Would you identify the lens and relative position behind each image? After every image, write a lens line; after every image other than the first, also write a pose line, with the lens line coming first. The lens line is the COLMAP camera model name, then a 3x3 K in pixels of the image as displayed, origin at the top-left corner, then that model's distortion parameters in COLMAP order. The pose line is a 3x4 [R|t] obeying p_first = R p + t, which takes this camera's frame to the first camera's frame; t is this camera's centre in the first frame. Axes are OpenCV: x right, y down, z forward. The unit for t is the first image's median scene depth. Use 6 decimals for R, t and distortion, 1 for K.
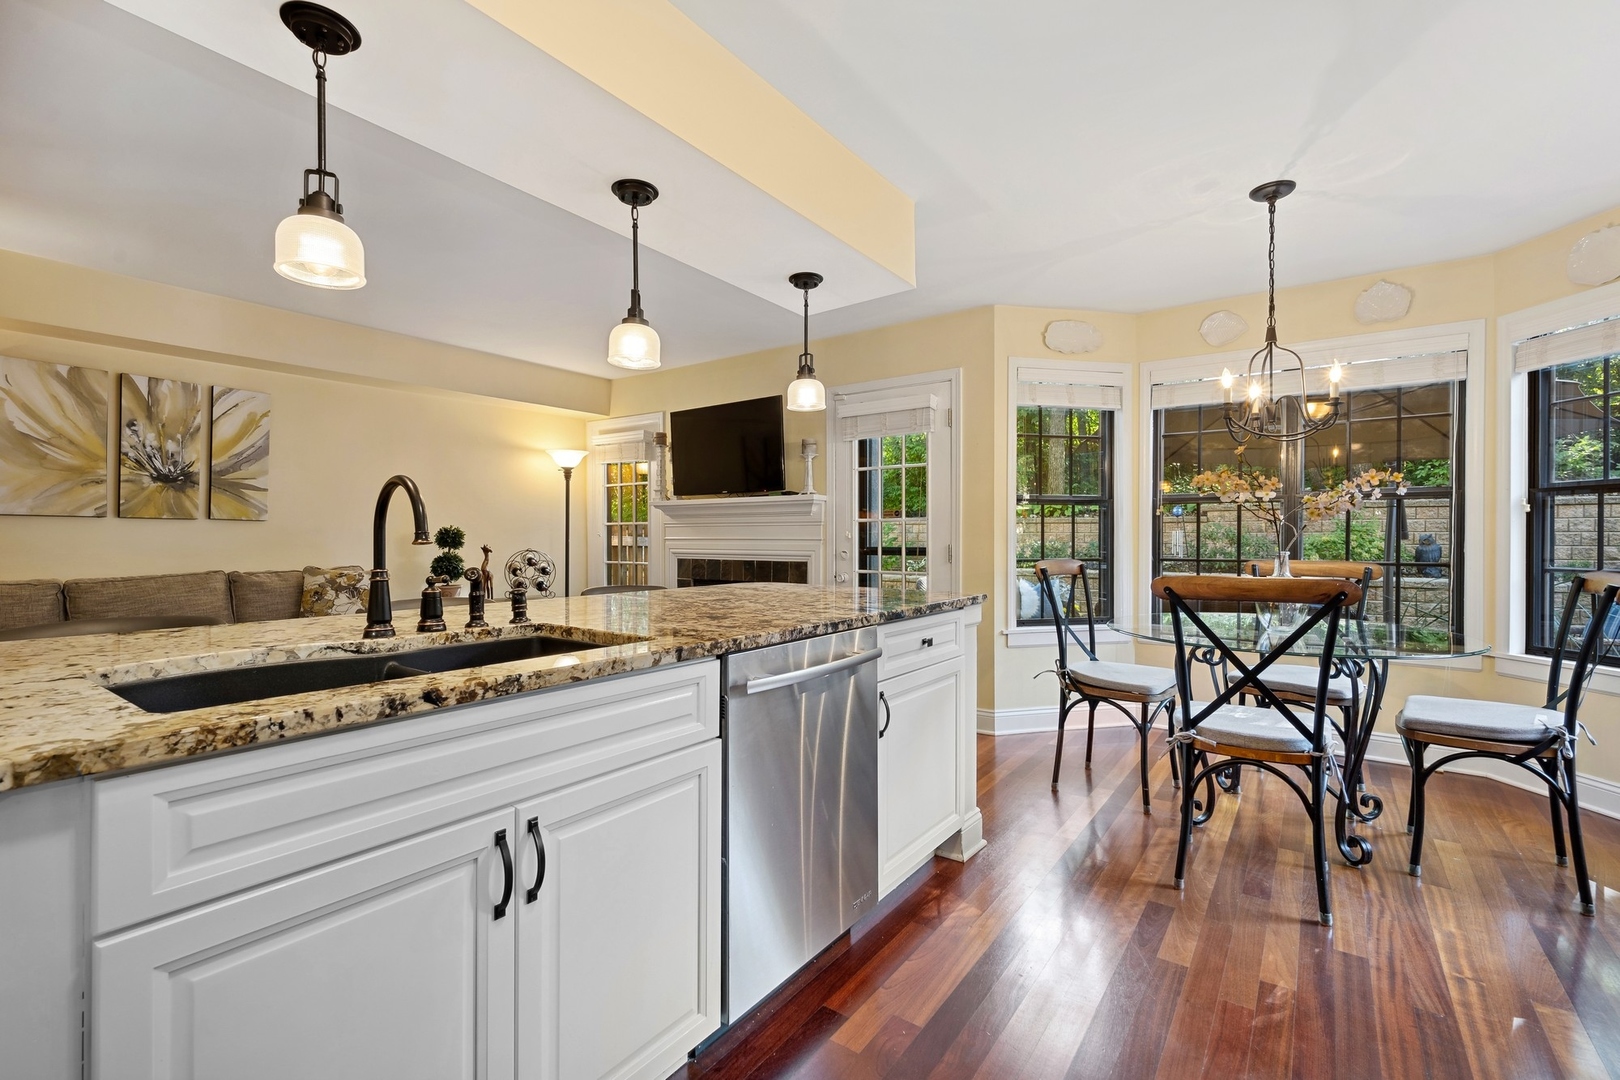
lens RADIAL K [[692.9, 0, 808.7], [0, 692.9, 534.7], [0, 0, 1]] dist [-0.000951, -0.000506]
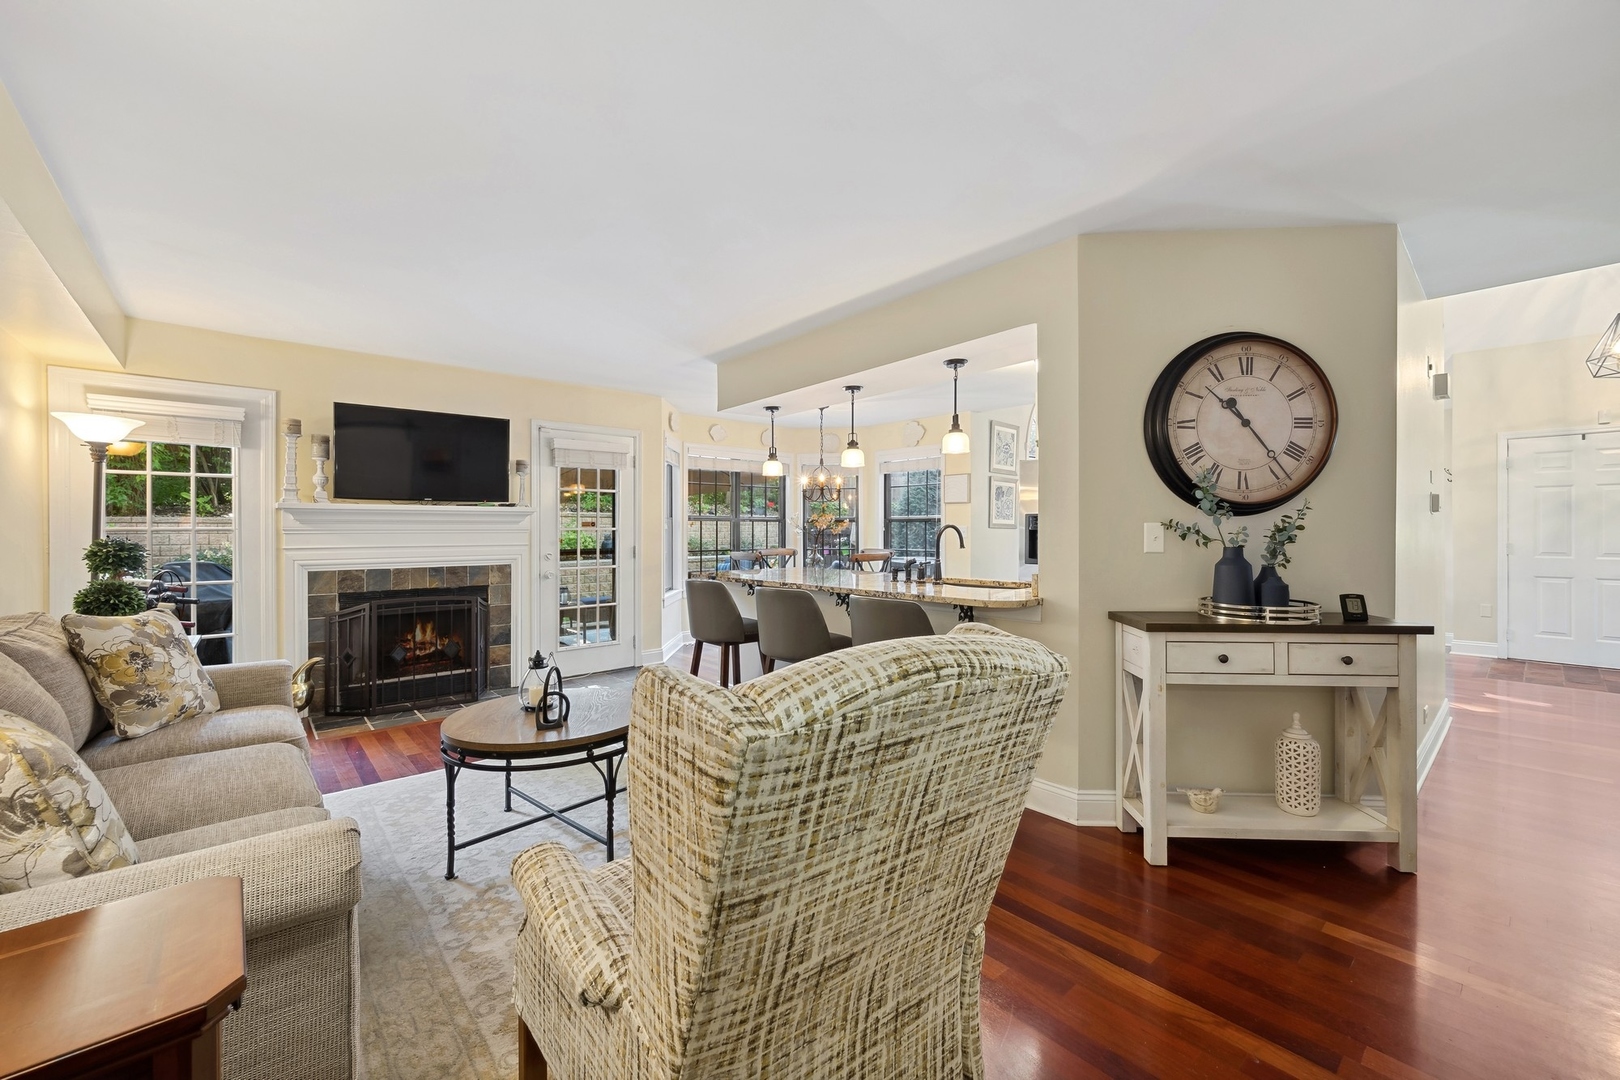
lens RADIAL K [[650.1, 0, 813.4], [0, 650.1, 529.0], [0, 0, 1]] dist [-0.000543, -0.000052]
pose [[0.213916, 0.000331, 0.976852, -1.109594], [0.001913, 0.999998, -0.000758, -0.020963], [-0.976850, 0.002031, 0.213915, 0.316293]]
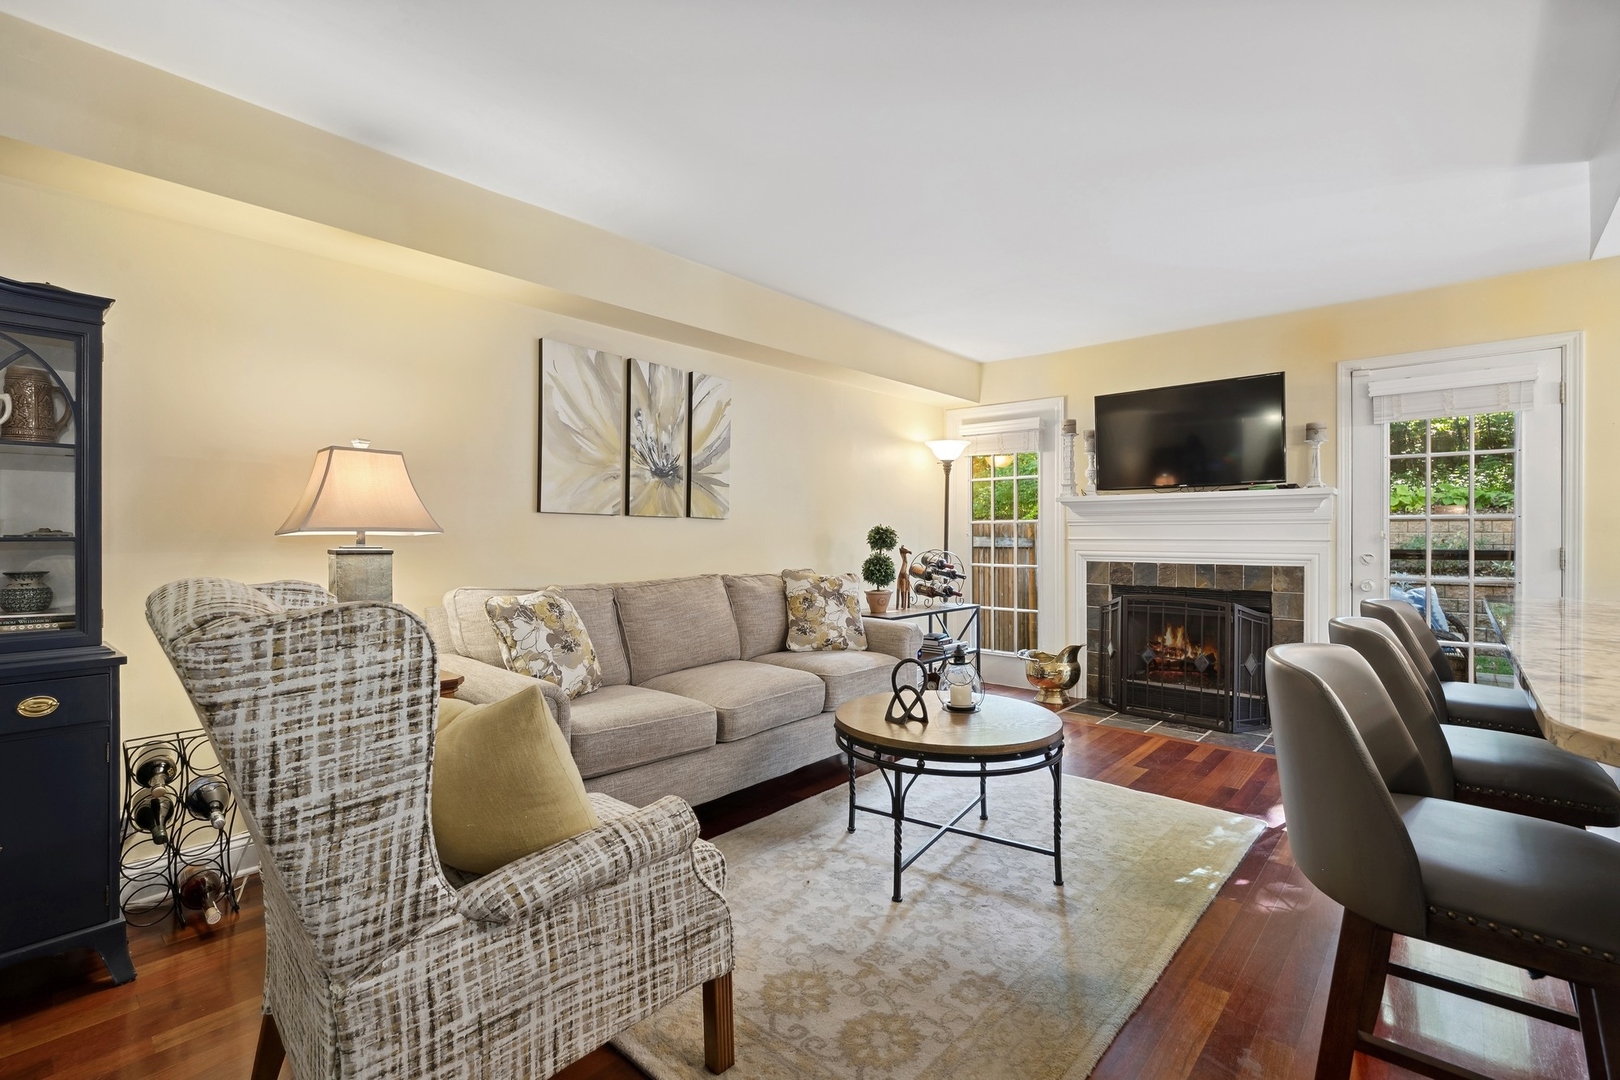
lens RADIAL K [[723.7, 0, 816.6], [0, 723.7, 535.5], [0, 0, 1]] dist [-0.000352, 0.000058]
pose [[0.995549, 0.001187, -0.094242, -0.599554], [-0.000971, 0.999997, 0.002334, -0.001110], [0.094245, -0.002232, 0.995547, 0.062568]]
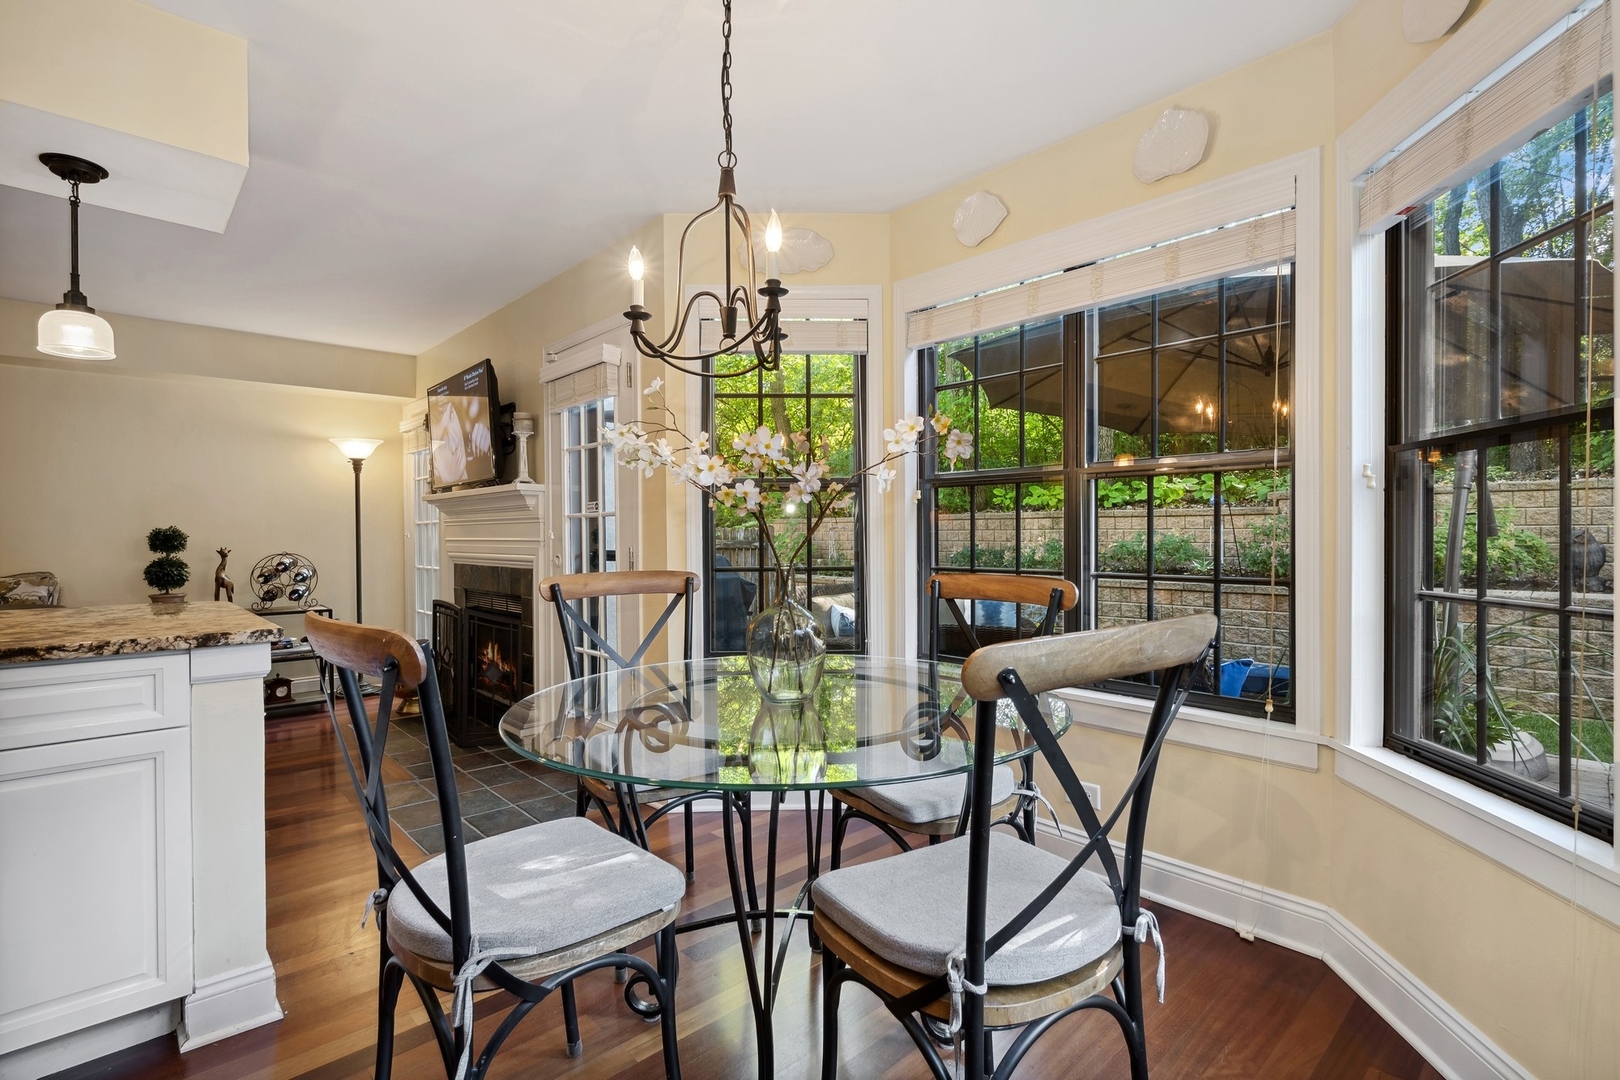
lens RADIAL K [[739.5, 0, 834.1], [0, 739.5, 538.9], [0, 0, 1]] dist [0.000496, 0.000189]
pose [[0.984462, -0.003399, -0.175564, 0.566022], [0.004845, 0.999958, 0.007809, -0.000741], [0.175530, -0.008538, 0.984437, 0.266564]]
